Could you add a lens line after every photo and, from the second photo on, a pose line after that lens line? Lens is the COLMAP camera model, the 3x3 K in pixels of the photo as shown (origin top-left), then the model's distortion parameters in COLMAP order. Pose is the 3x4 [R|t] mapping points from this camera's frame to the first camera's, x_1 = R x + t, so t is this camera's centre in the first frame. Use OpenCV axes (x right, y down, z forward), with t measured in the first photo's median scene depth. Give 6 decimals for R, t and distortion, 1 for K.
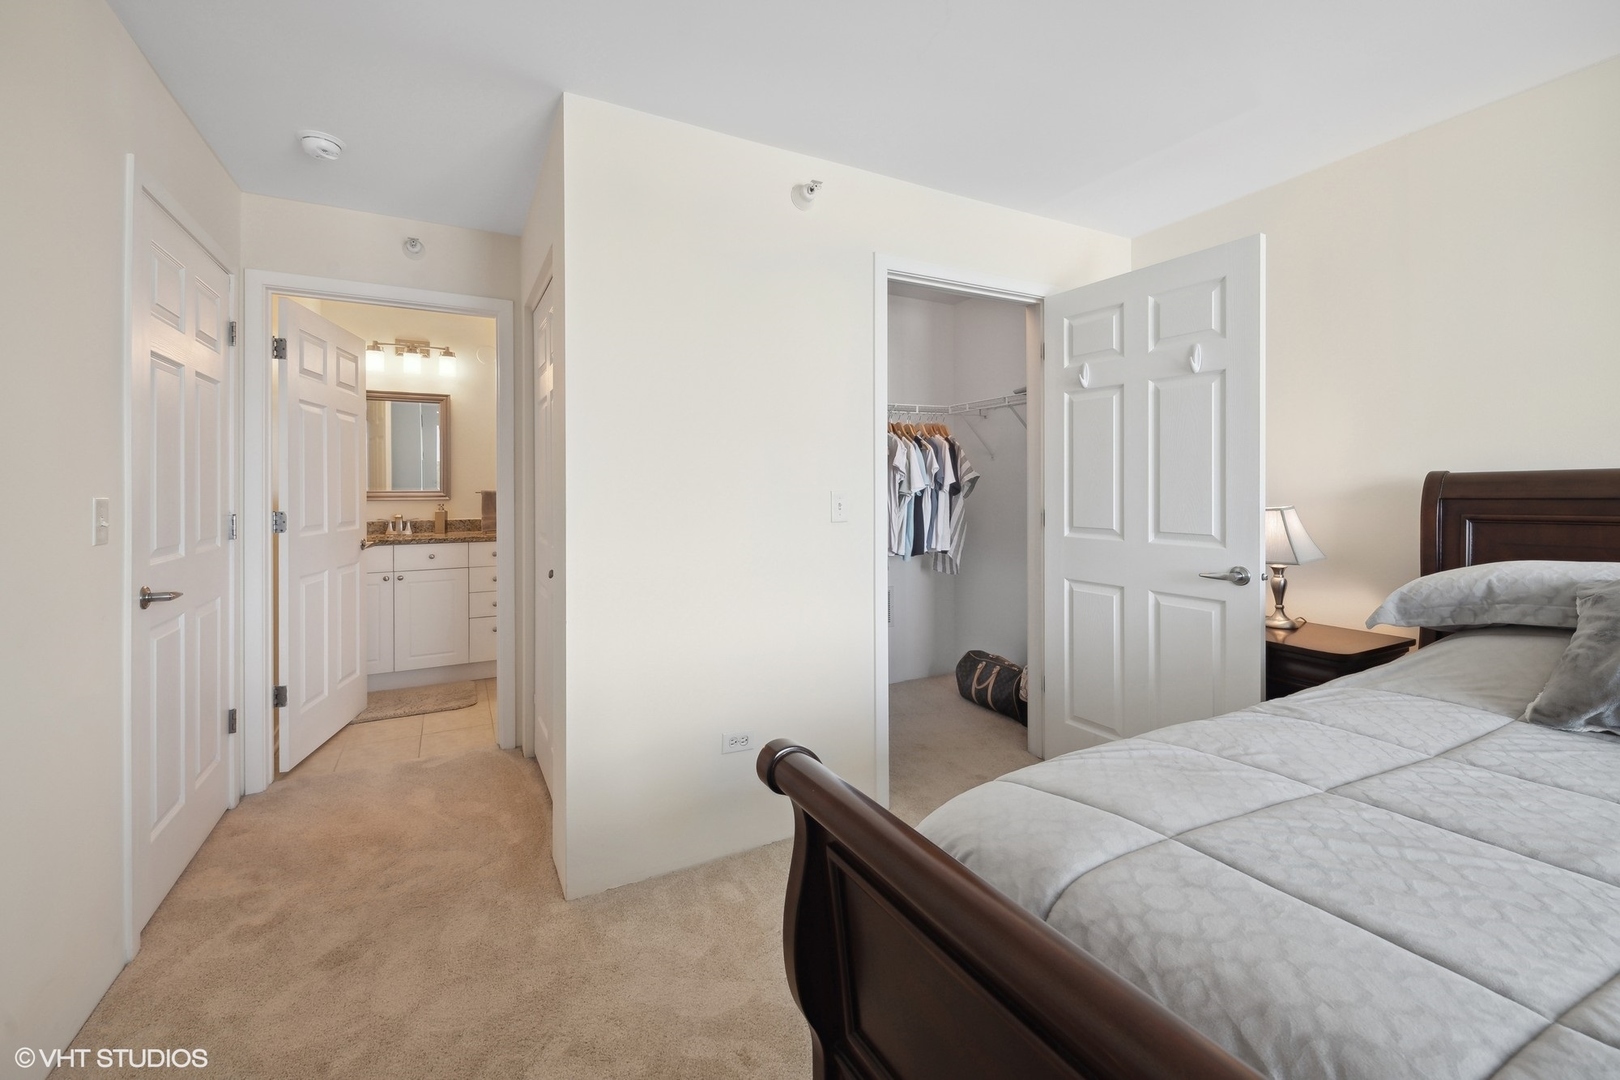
lens RADIAL K [[674.2, 0, 777.6], [0, 674.2, 491.5], [0, 0, 1]] dist [-0.001959, -0.000263]
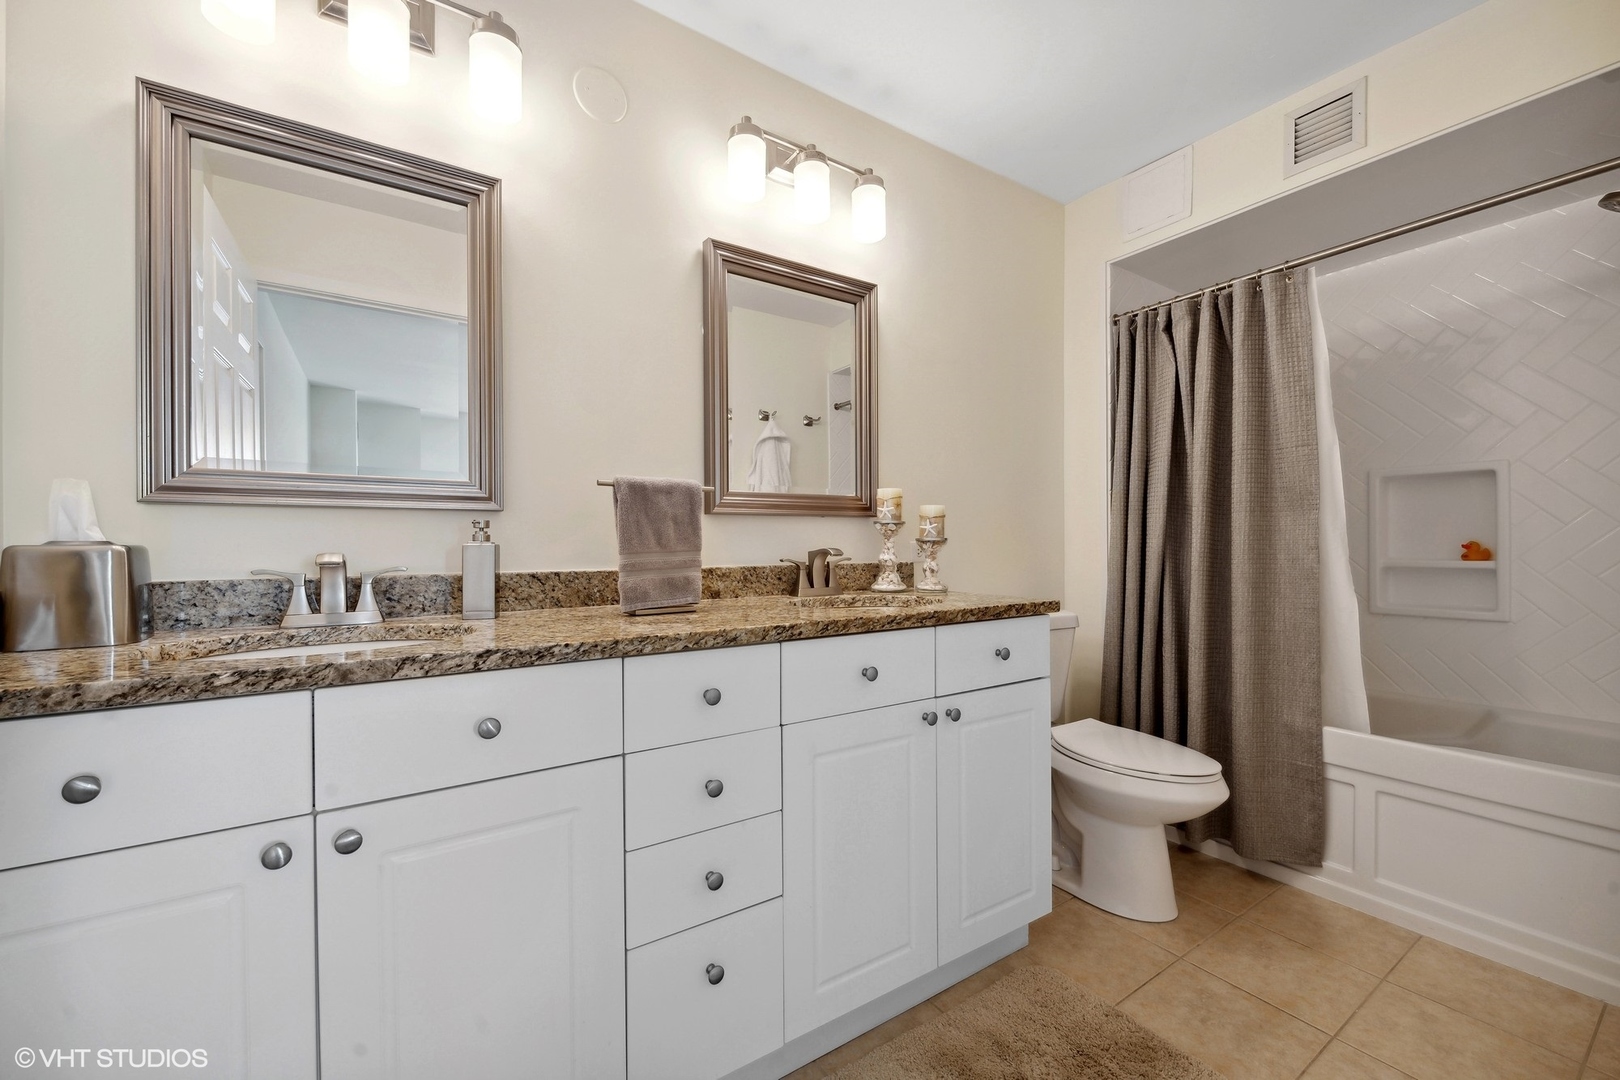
lens RADIAL K [[630.2, 0, 785.9], [0, 630.2, 553.1], [0, 0, 1]] dist [0.000934, -0.006433]
pose [[0.991877, -0.006628, 0.127028, -0.402865], [0.005433, 0.999938, 0.009751, 0.031294], [-0.127085, -0.008982, 0.991851, 0.707384]]
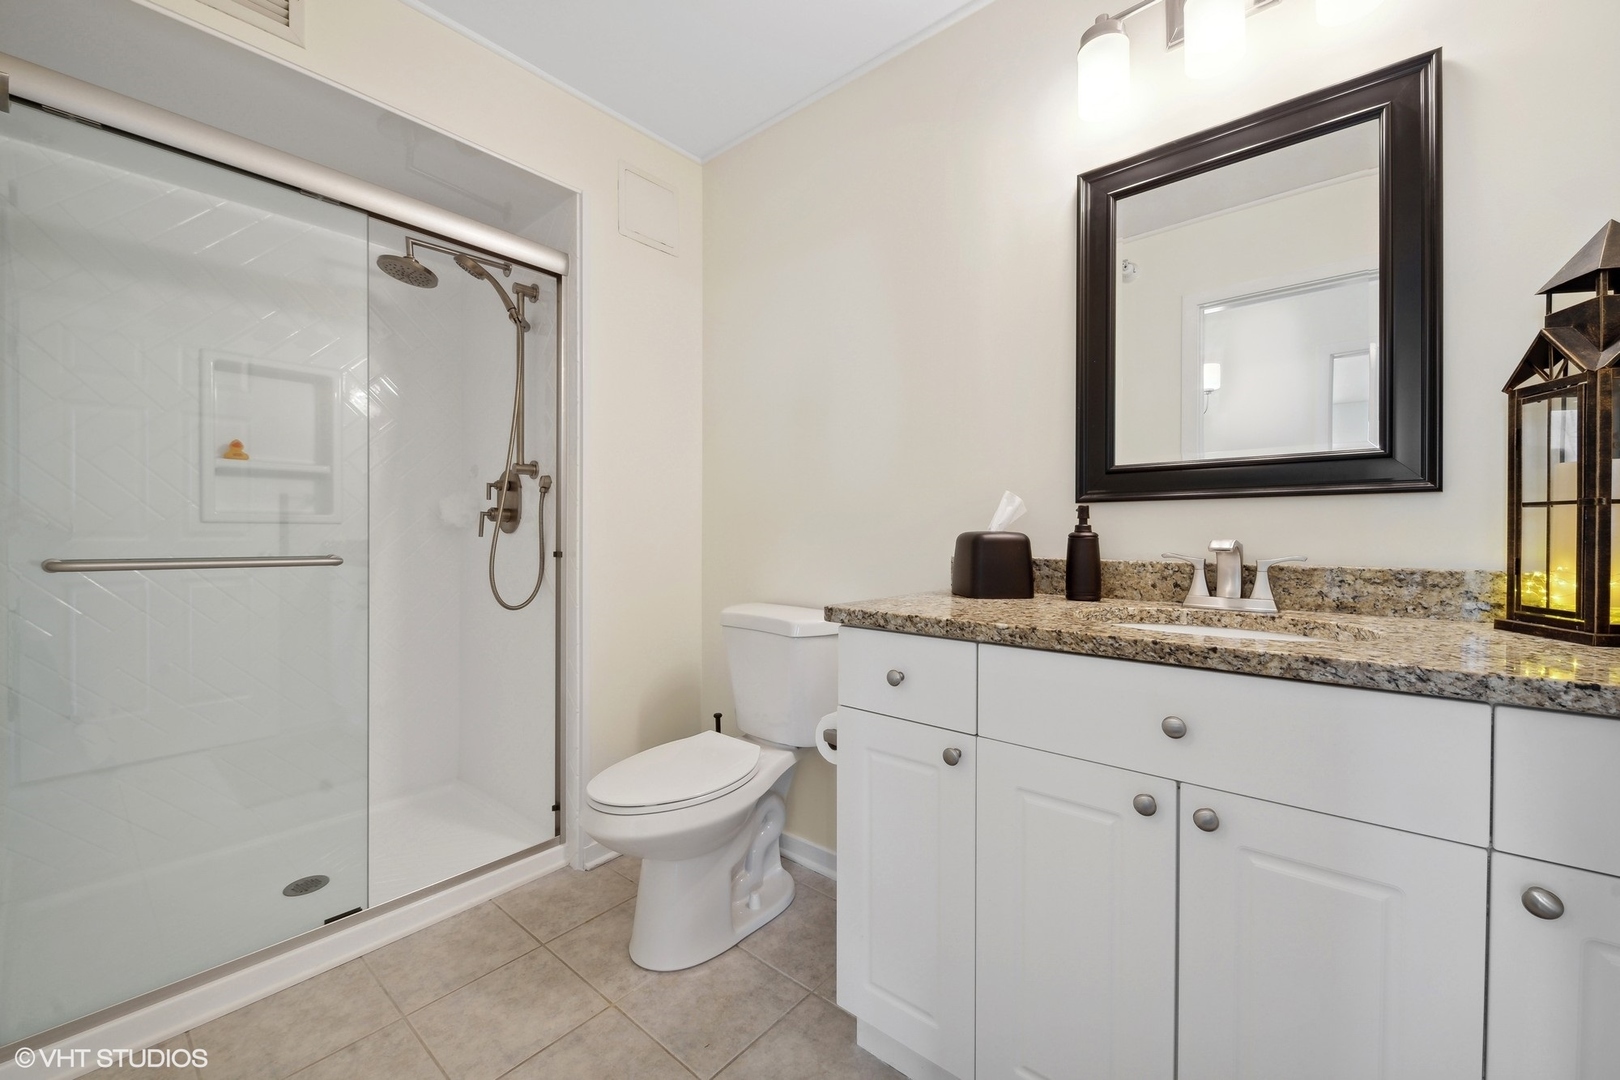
lens RADIAL K [[642.5, 0, 810.0], [0, 642.5, 540.0], [0, 0, 1]] dist [-0.000189, 0.000025]
pose [[0.409978, 0.008156, -0.912059, -0.381225], [-0.001230, 0.999964, 0.008389, 0.031258], [0.912095, -0.002317, 0.409973, 0.717598]]
